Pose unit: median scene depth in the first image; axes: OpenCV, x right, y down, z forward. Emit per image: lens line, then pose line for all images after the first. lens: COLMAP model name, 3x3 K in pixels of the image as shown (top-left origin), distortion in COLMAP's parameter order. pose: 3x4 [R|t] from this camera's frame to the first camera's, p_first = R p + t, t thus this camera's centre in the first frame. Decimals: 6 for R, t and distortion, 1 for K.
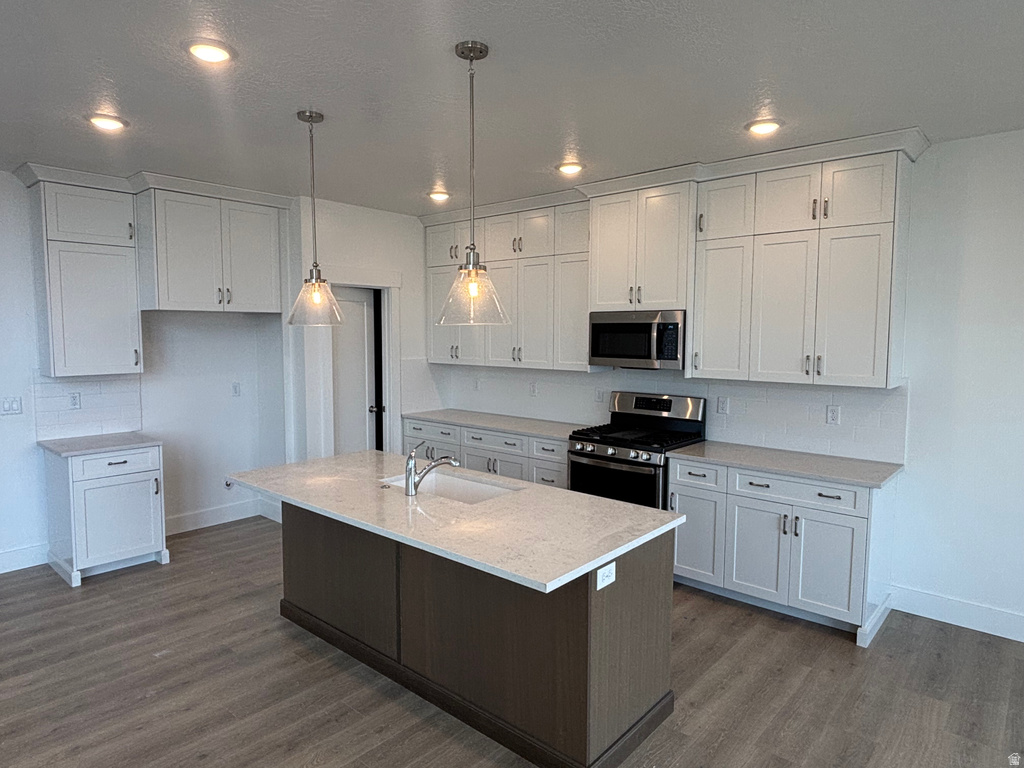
lens RADIAL K [[622.3, 0, 504.9], [0, 622.3, 378.3], [0, 0, 1]] dist [0.021415, -0.015386]
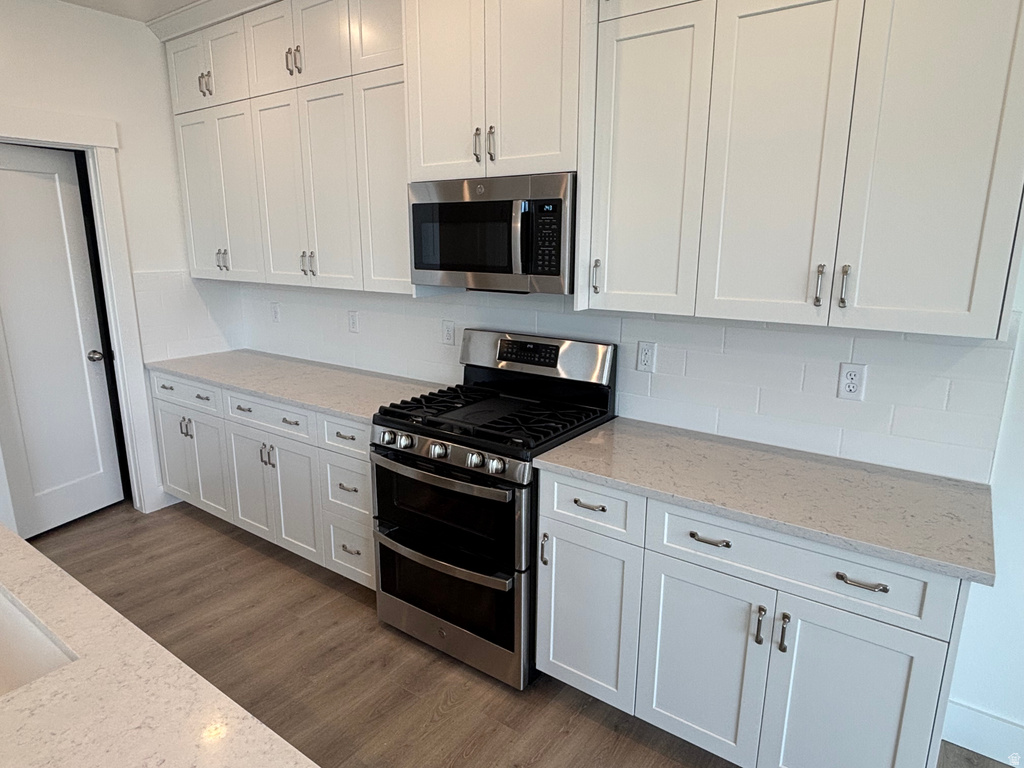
lens RADIAL K [[622.3, 0, 509.6], [0, 622.3, 383.2], [0, 0, 1]] dist [0.021415, -0.015386]
pose [[0.994971, -0.024236, 0.097190, 0.183228], [0.009107, 0.988157, 0.153179, -0.020138], [-0.099751, -0.151523, 0.983408, 0.489033]]
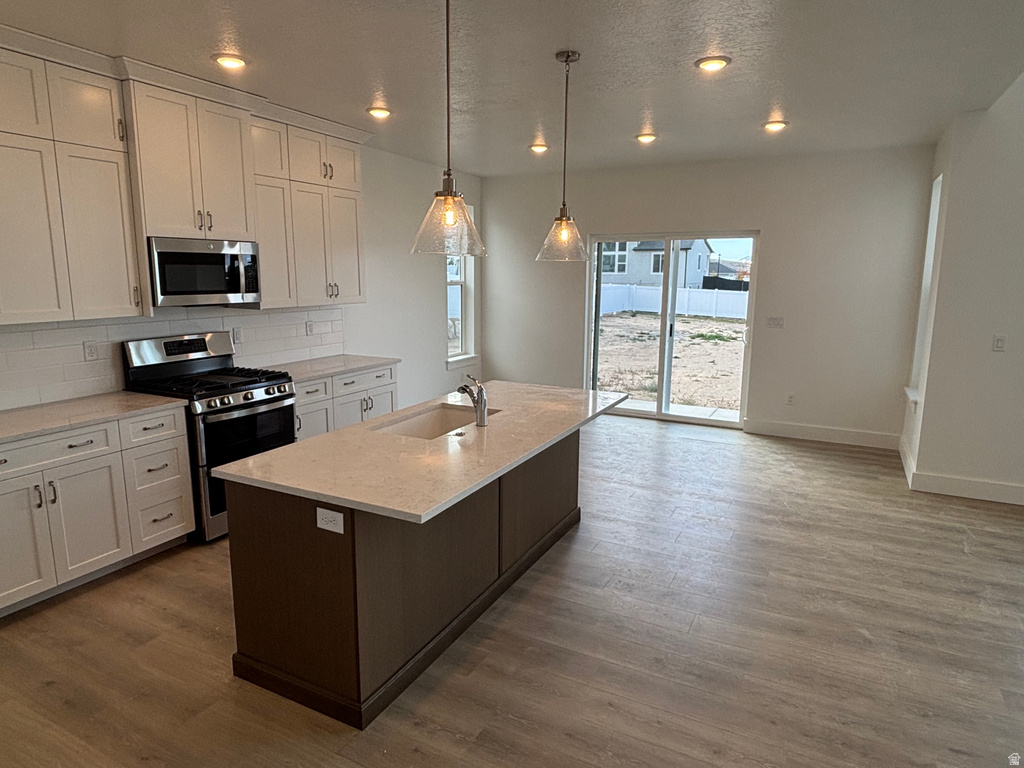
lens RADIAL K [[622.3, 0, 512.8], [0, 622.3, 383.3], [0, 0, 1]] dist [0.021415, -0.015386]
pose [[-0.253572, -0.177643, 0.950865, -0.809498], [0.067782, 0.977313, 0.200660, -0.060048], [-0.964939, 0.115333, -0.235778, 0.851309]]
